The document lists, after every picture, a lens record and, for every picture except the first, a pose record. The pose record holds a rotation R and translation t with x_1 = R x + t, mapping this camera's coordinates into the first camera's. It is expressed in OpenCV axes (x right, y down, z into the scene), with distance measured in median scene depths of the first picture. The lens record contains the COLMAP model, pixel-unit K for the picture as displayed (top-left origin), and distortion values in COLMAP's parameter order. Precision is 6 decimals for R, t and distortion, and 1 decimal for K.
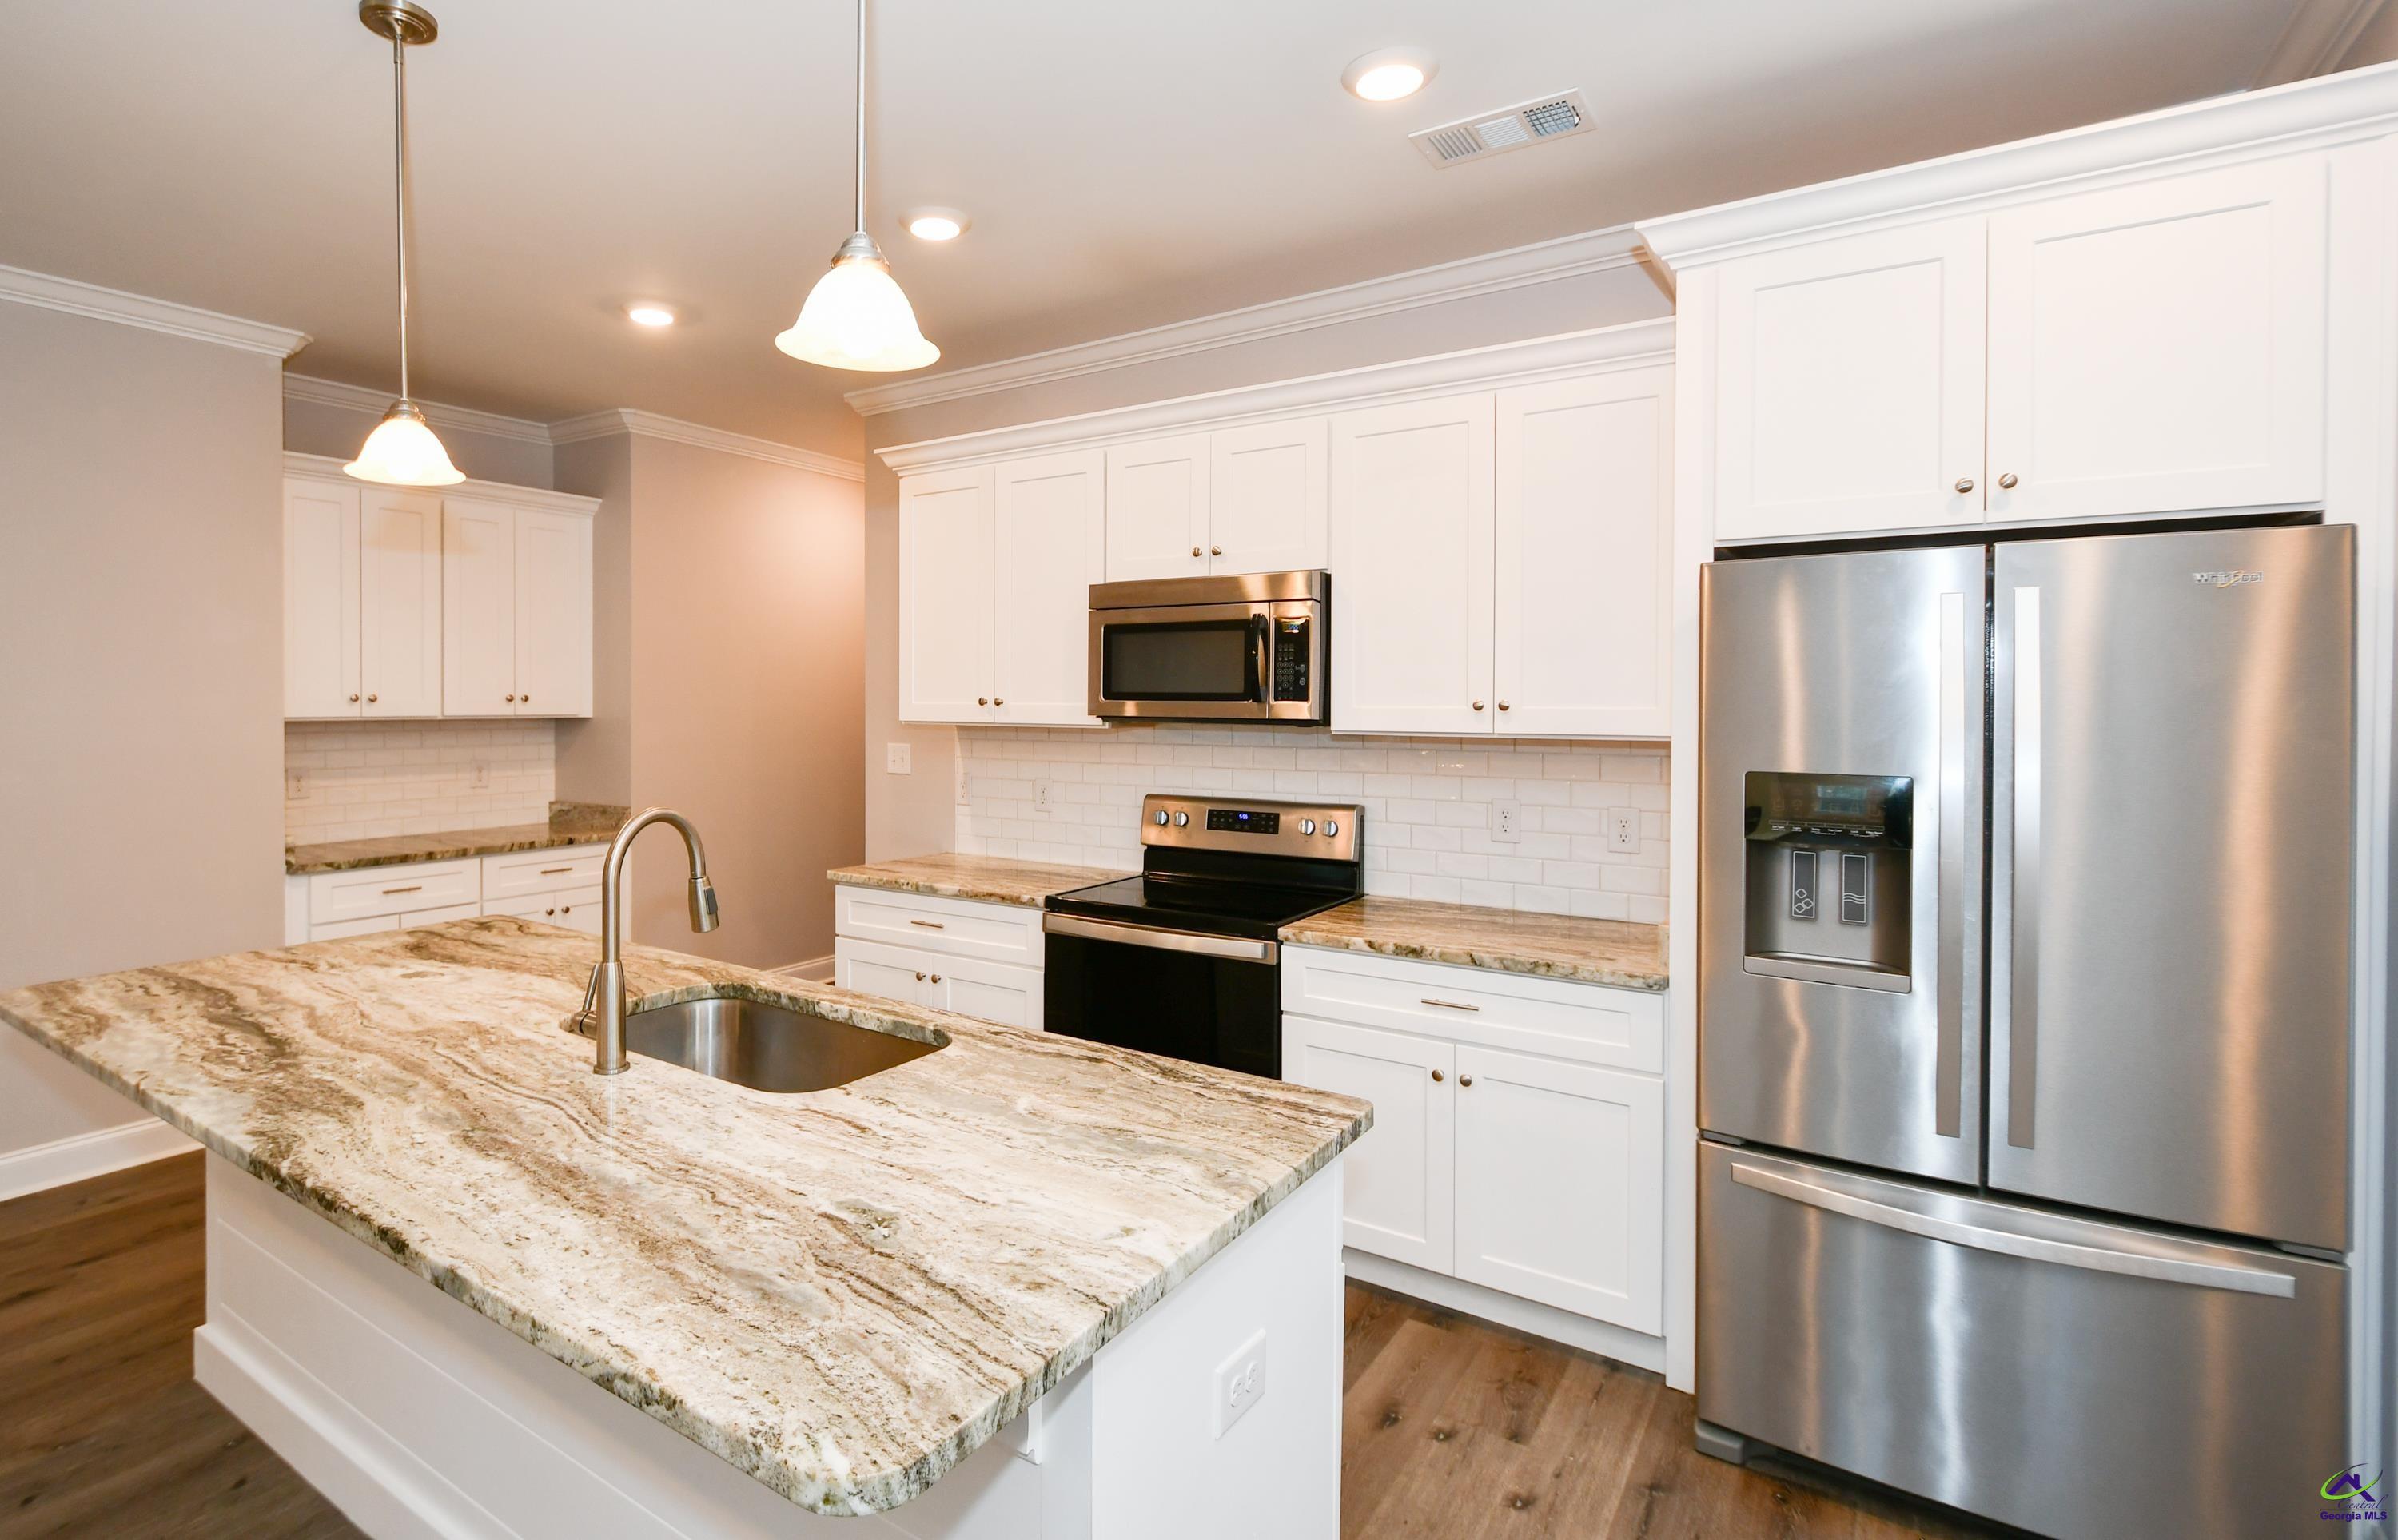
lens RADIAL K [[1153.2, 0, 1074.9], [0, 1153.2, 712.6], [0, 0, 1]] dist [-0.001366, -0.000661]
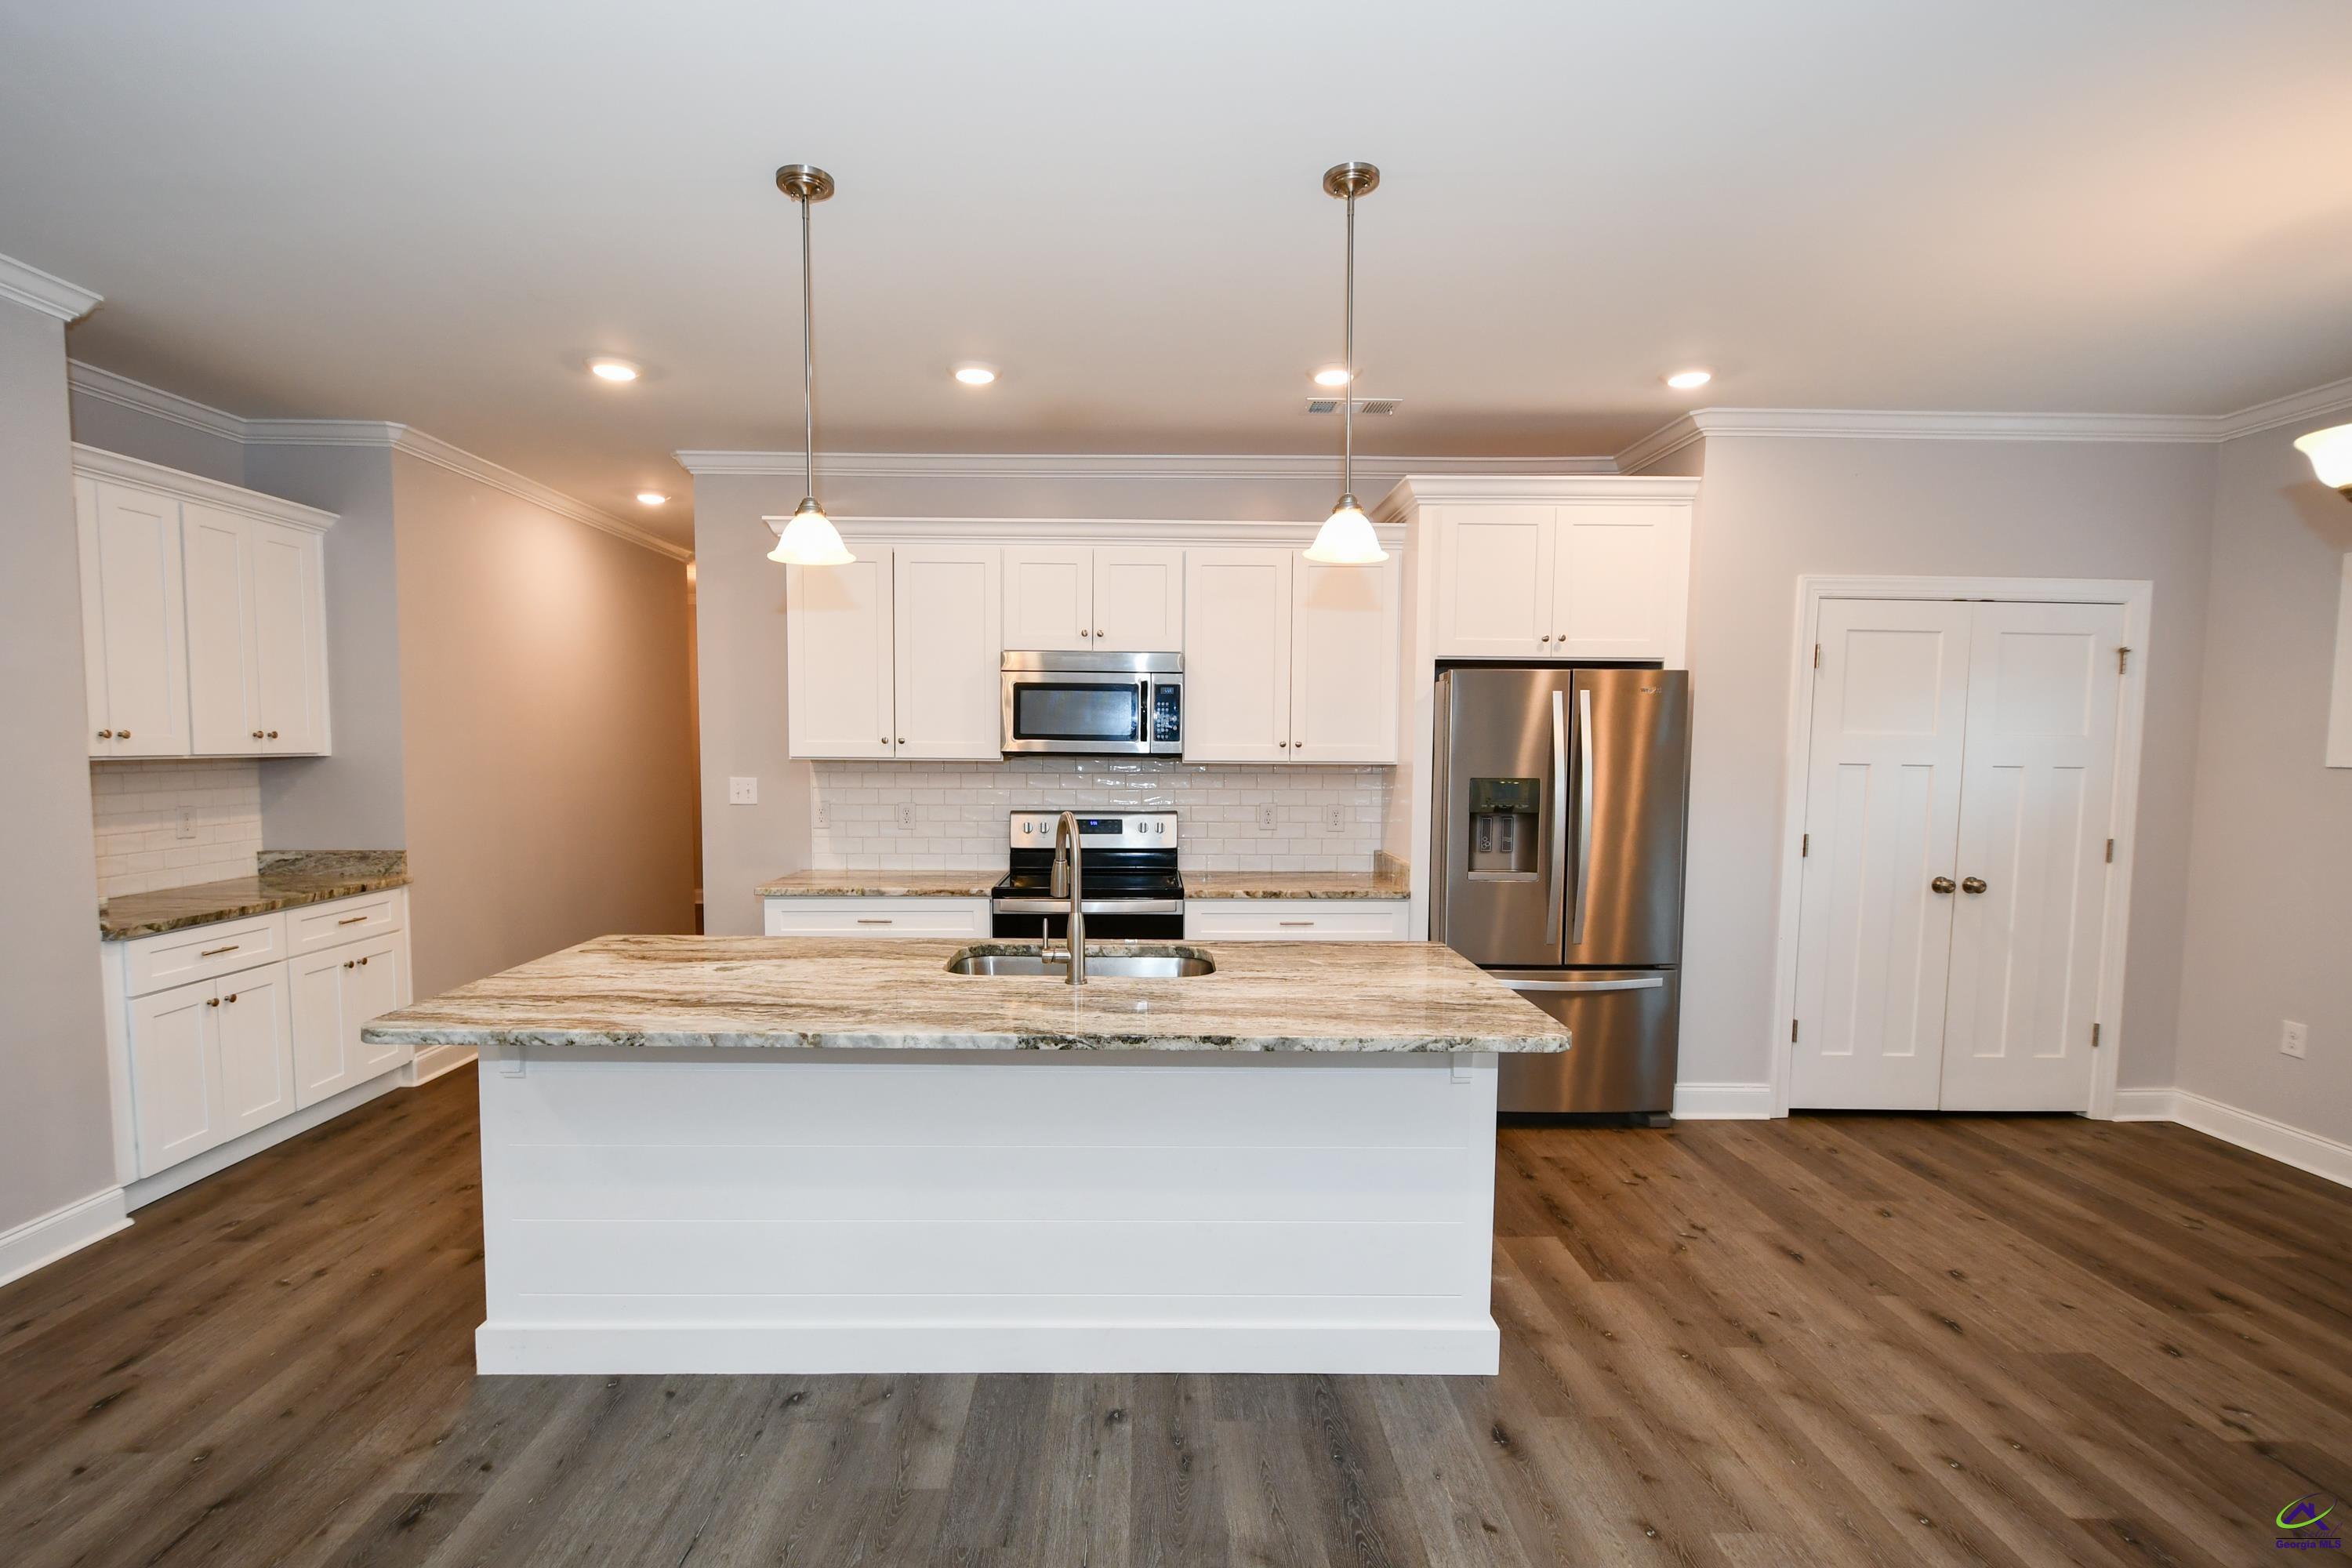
lens RADIAL K [[1076.3, 0, 1151.3], [0, 1076.3, 815.7], [0, 0, 1]] dist [0.003256, -0.004743]
pose [[0.812328, -0.038329, 0.581940, -0.647190], [0.001895, 0.998006, 0.063088, -0.001565], [-0.583198, -0.050146, 0.810781, -0.118632]]
